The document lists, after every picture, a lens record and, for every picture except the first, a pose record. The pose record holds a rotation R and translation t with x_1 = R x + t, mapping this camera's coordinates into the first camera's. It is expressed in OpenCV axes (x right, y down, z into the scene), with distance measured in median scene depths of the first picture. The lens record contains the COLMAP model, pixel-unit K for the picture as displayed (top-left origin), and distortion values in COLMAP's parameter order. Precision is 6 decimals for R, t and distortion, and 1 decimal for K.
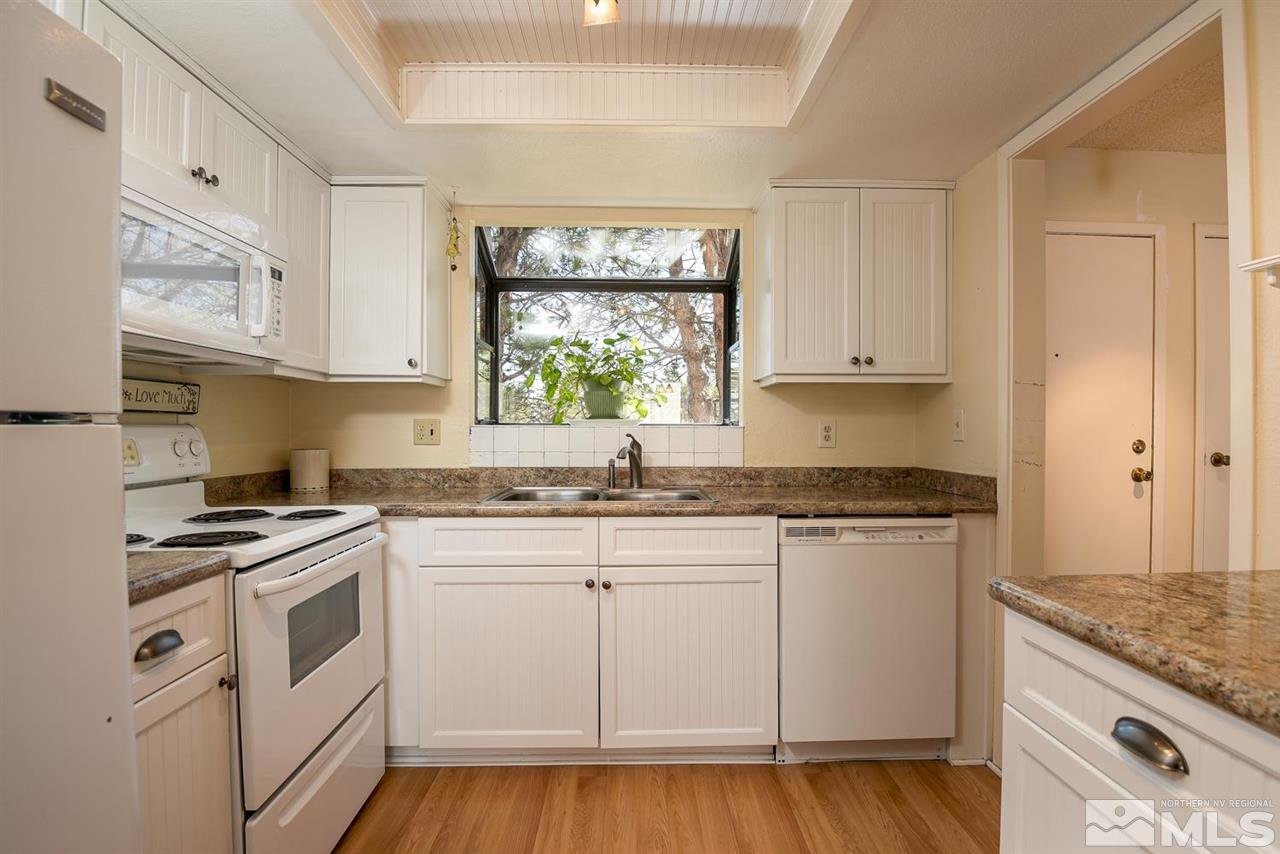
lens RADIAL K [[623.3, 0, 655.8], [0, 623.3, 426.4], [0, 0, 1]] dist [-0.000743, -0.023333]
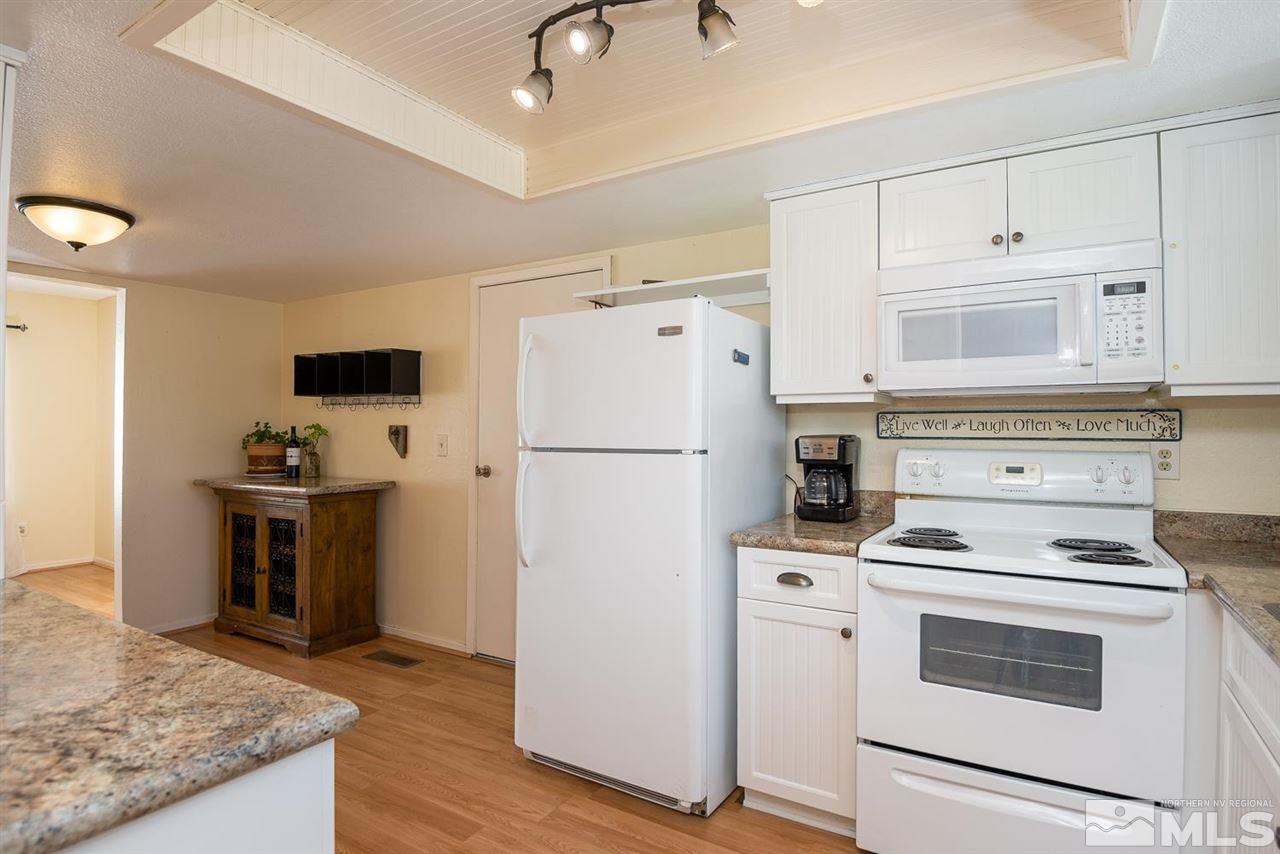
lens RADIAL K [[623.3, 0, 655.8], [0, 623.3, 426.4], [0, 0, 1]] dist [-0.000743, -0.023333]
pose [[-0.517664, -0.007478, -0.855551, 0.689983], [-0.000266, 0.999963, -0.008579, -0.049971], [0.855584, -0.004214, -0.517647, 1.184819]]
